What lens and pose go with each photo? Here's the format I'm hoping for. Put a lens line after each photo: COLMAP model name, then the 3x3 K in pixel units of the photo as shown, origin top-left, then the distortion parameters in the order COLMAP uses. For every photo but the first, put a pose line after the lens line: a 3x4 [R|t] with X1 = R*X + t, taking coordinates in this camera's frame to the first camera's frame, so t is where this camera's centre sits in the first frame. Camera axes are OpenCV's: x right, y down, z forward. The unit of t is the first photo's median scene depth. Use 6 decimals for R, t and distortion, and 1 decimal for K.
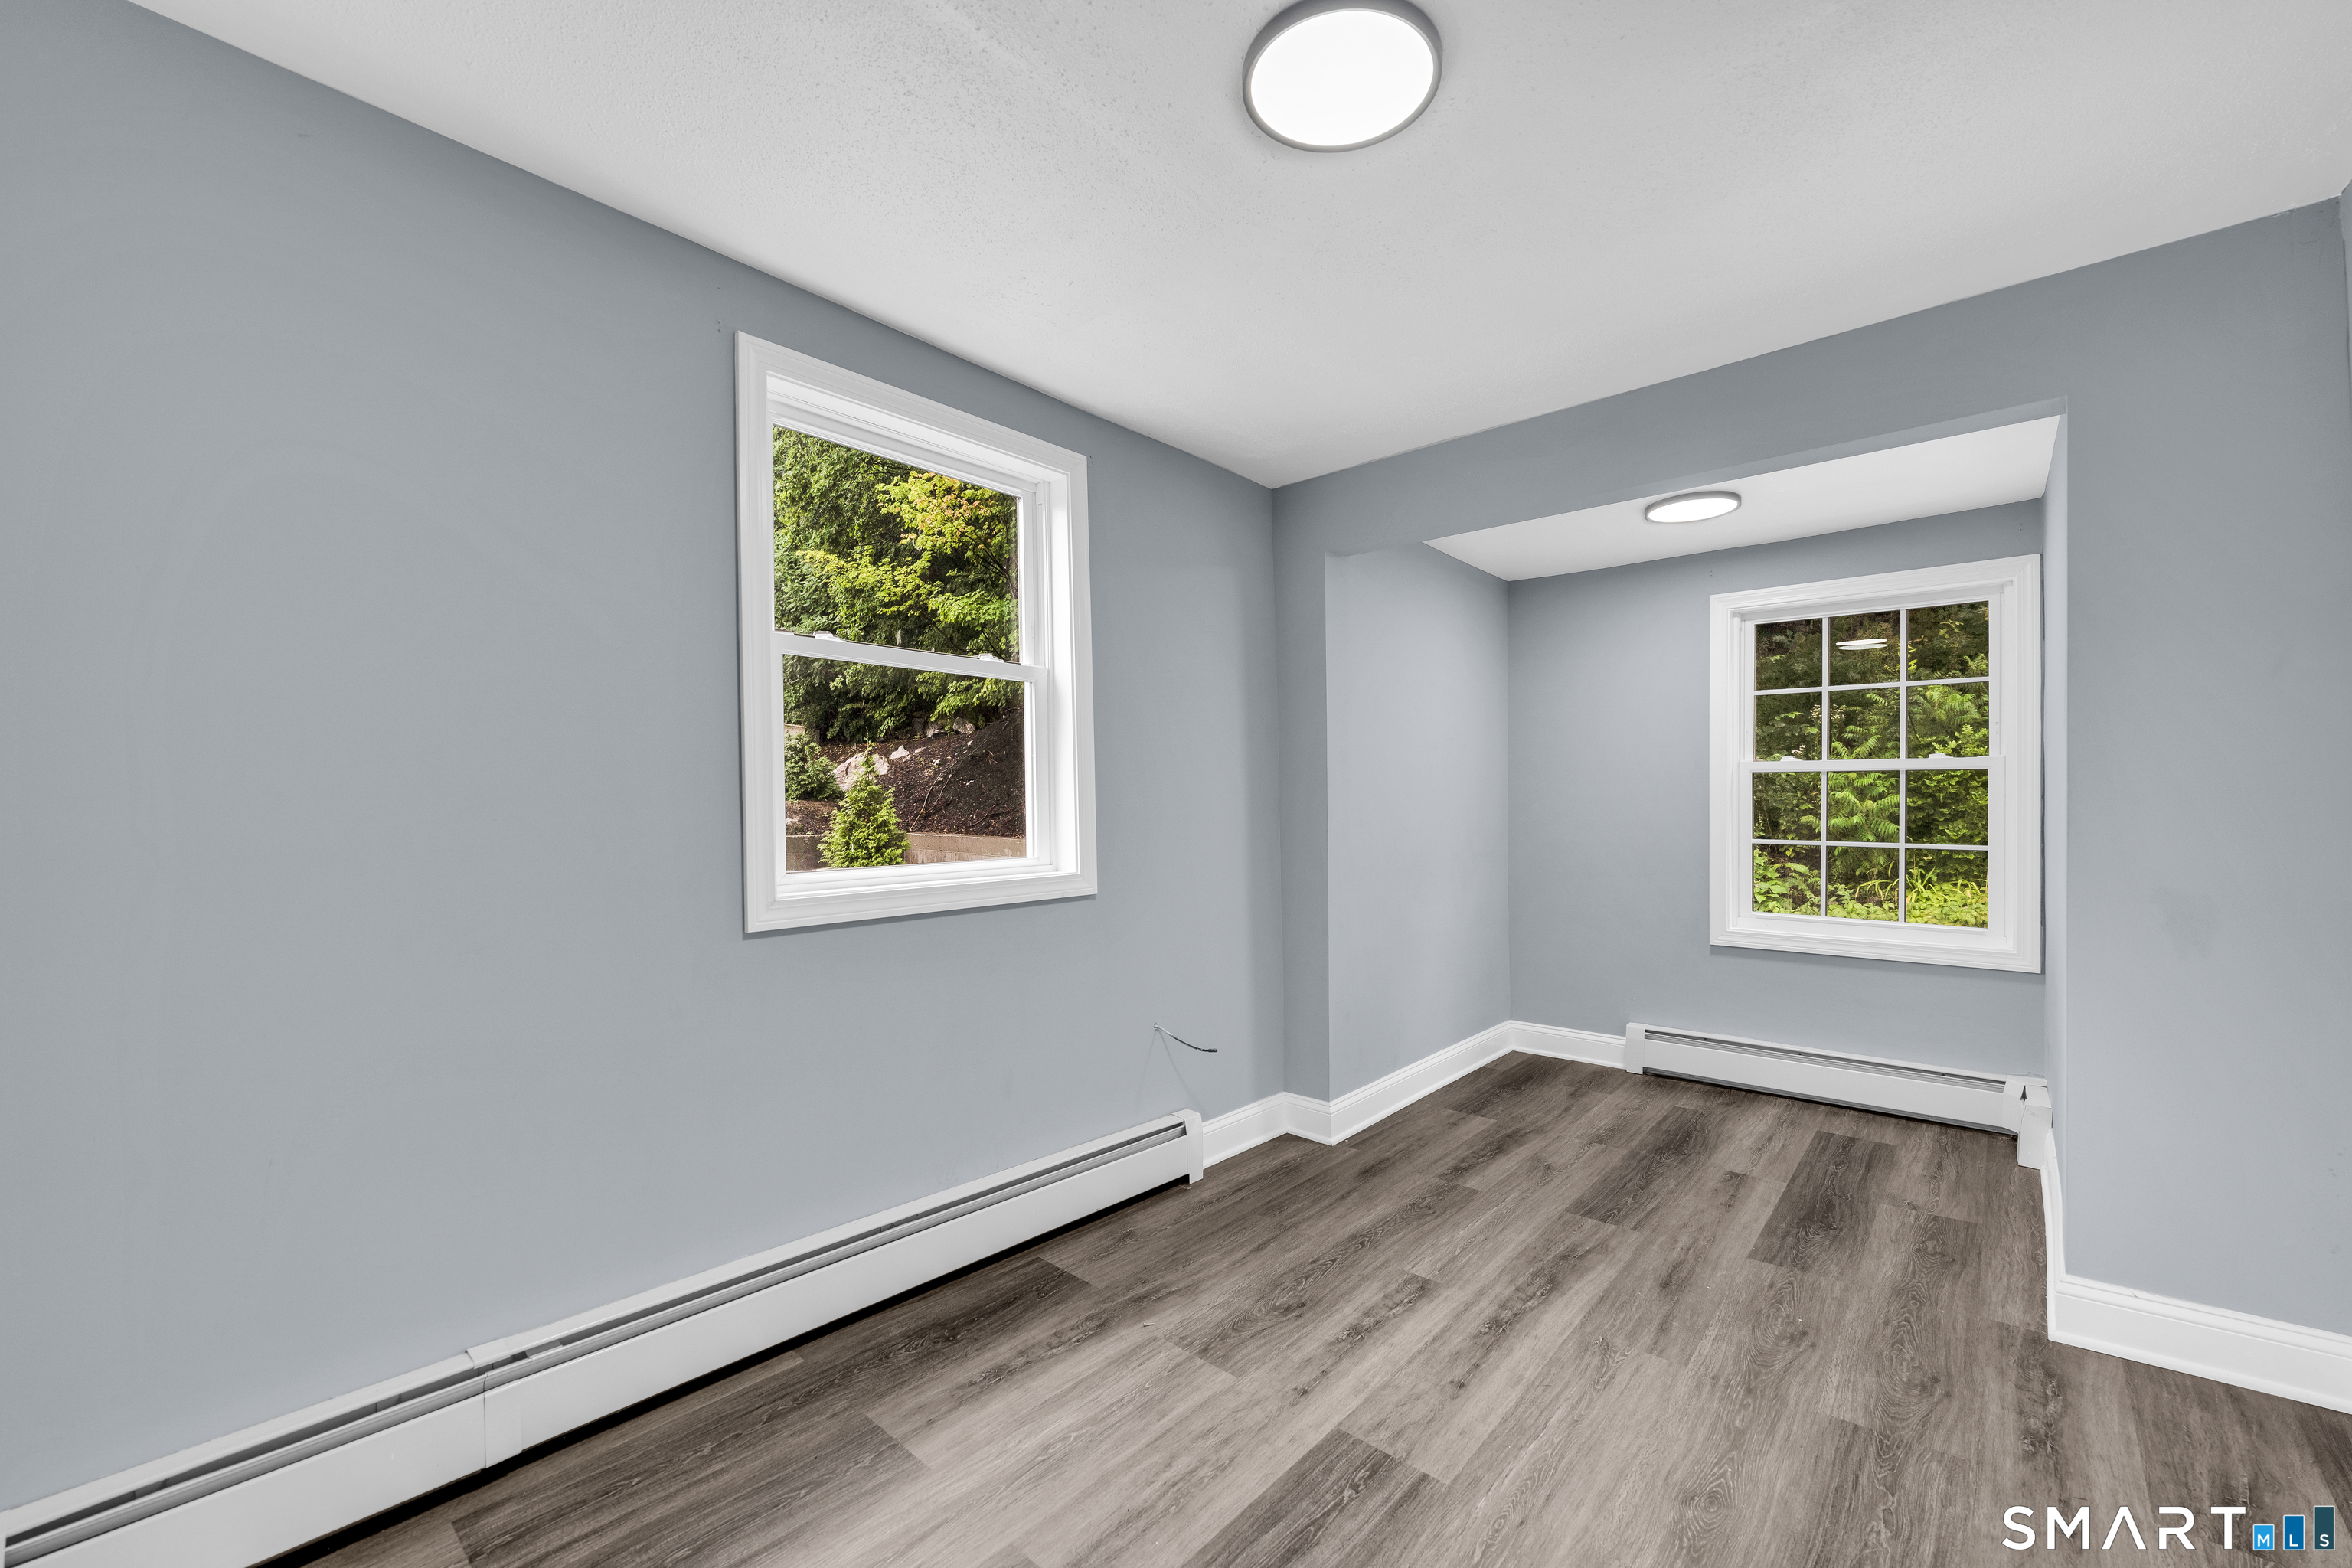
lens RADIAL K [[935.9, 0, 1181.7], [0, 935.9, 806.6], [0, 0, 1]] dist [0.000379, 0.000050]
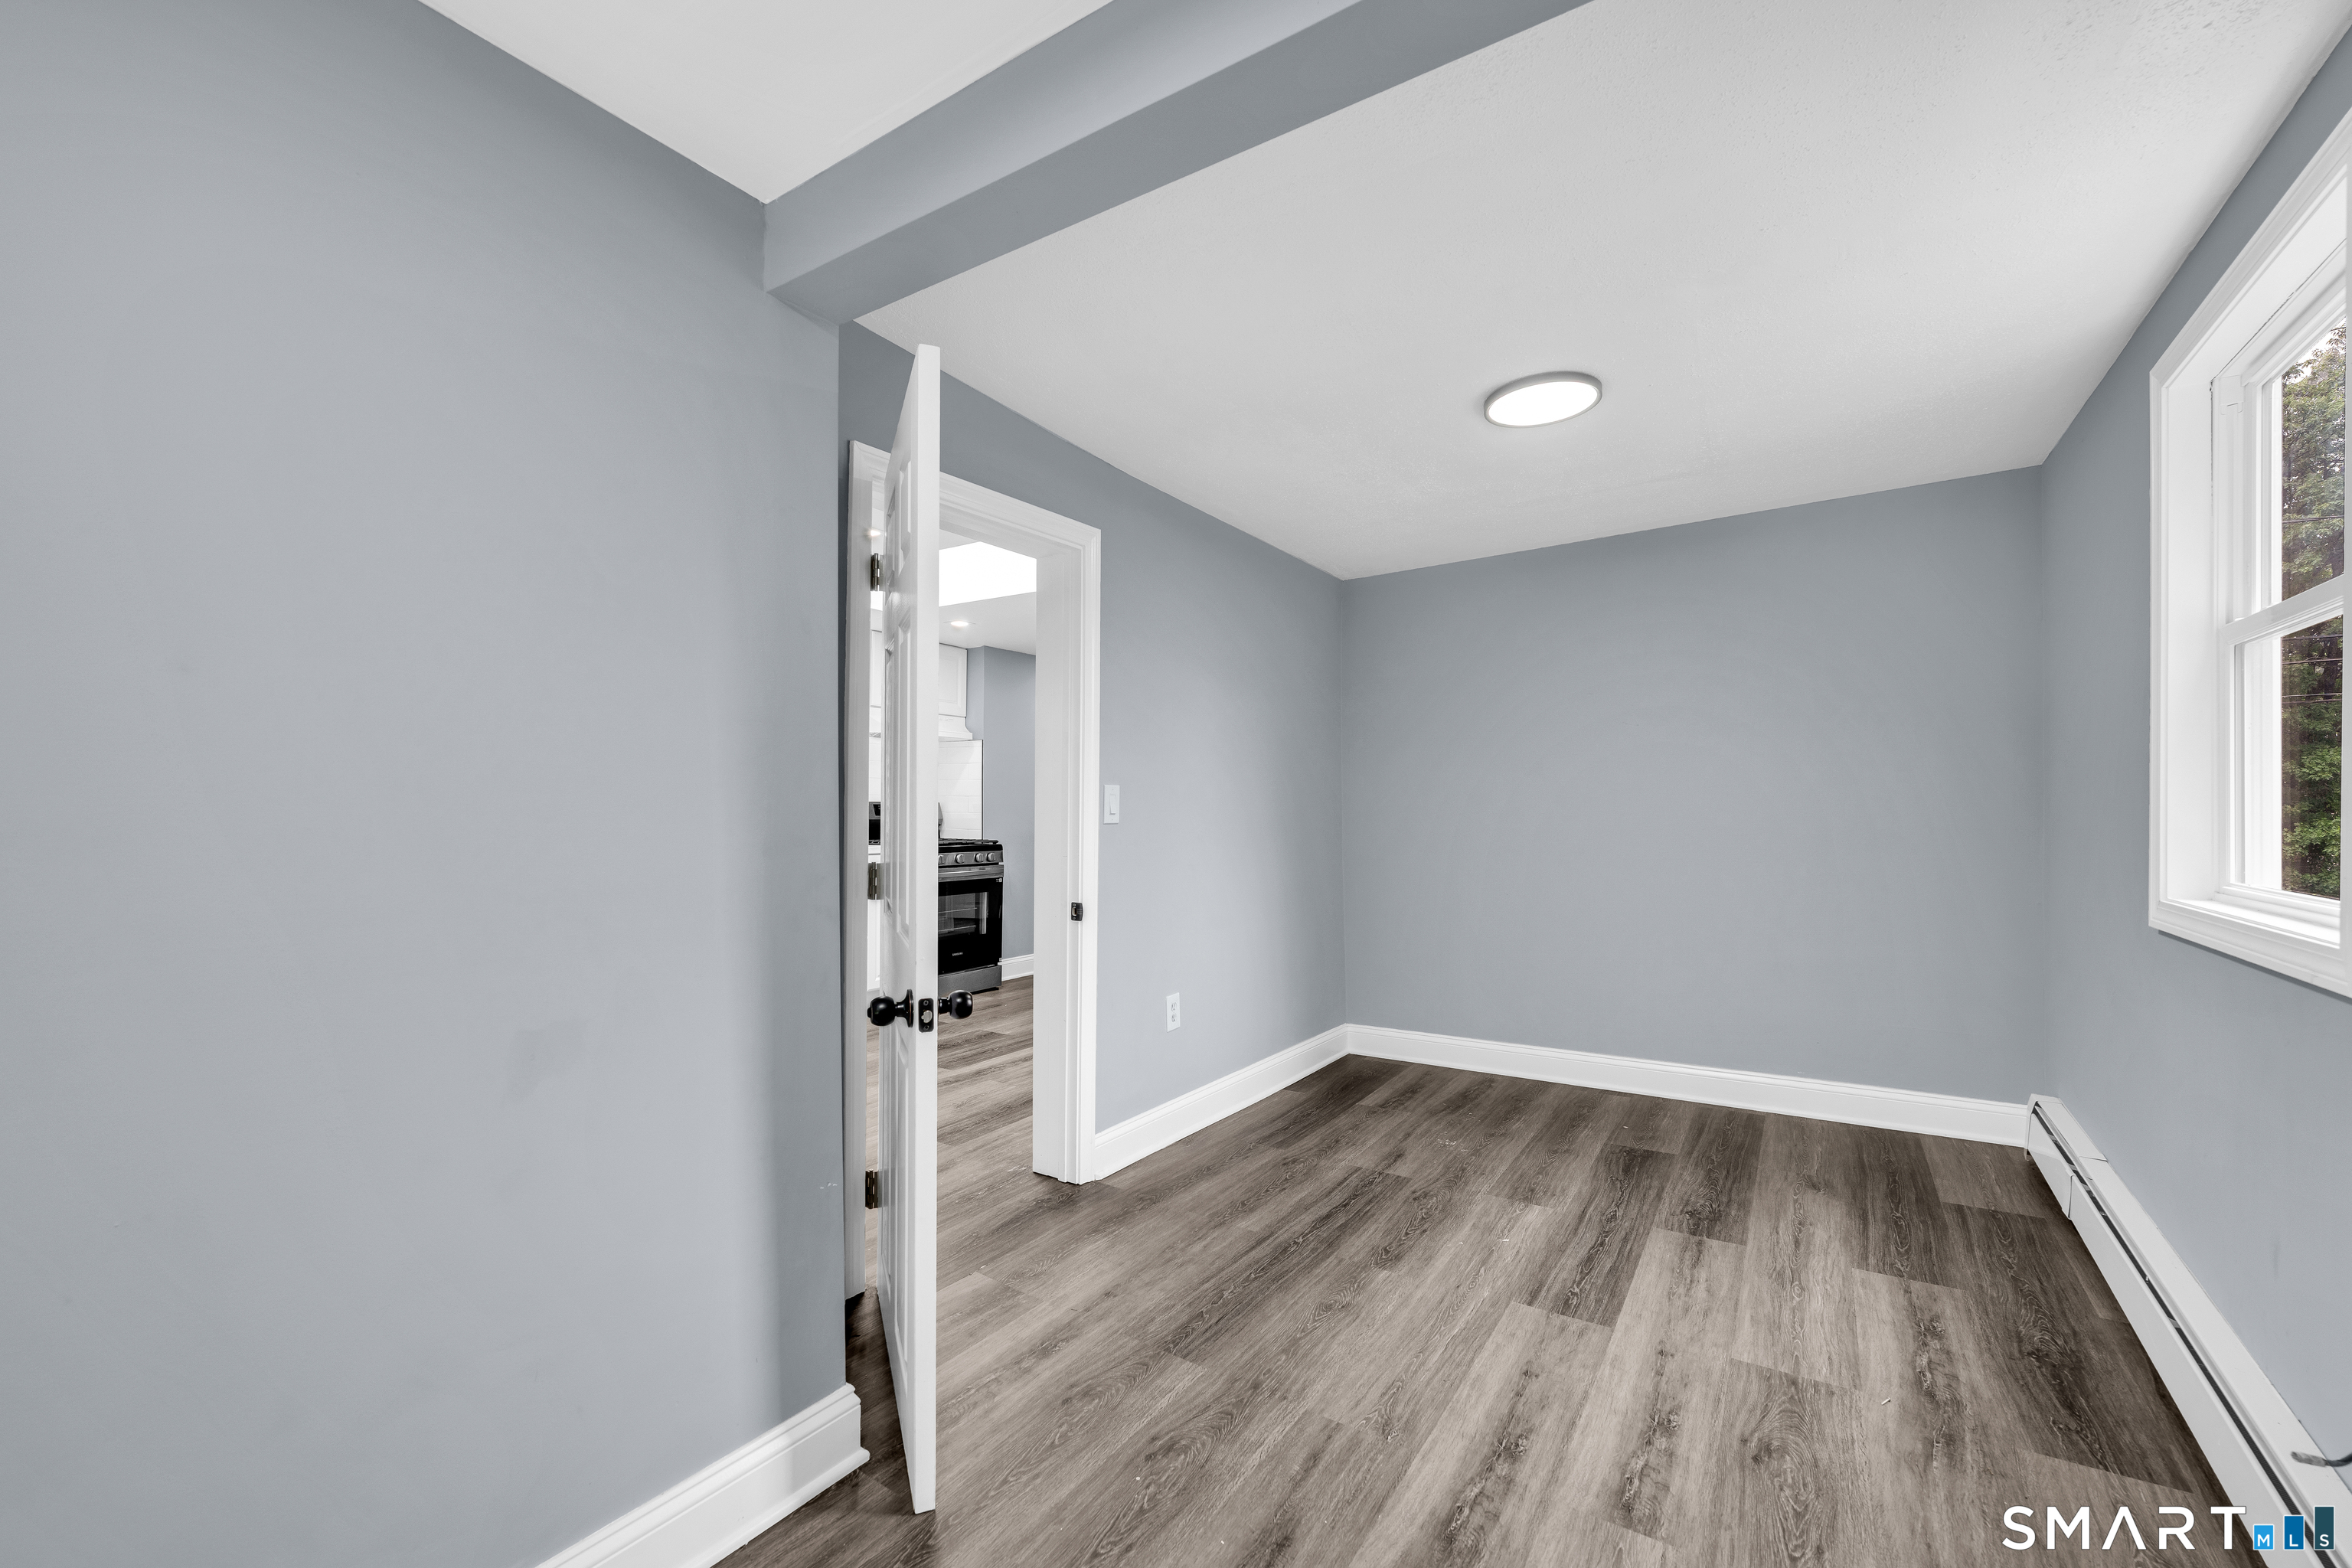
lens RADIAL K [[935.9, 0, 1181.7], [0, 935.9, 806.6], [0, 0, 1]] dist [0.000379, 0.000050]
pose [[-0.992045, 0.003876, -0.125826, 0.798057], [0.003094, 0.999975, 0.006416, -0.012609], [0.125848, 0.005976, -0.992032, 1.959245]]
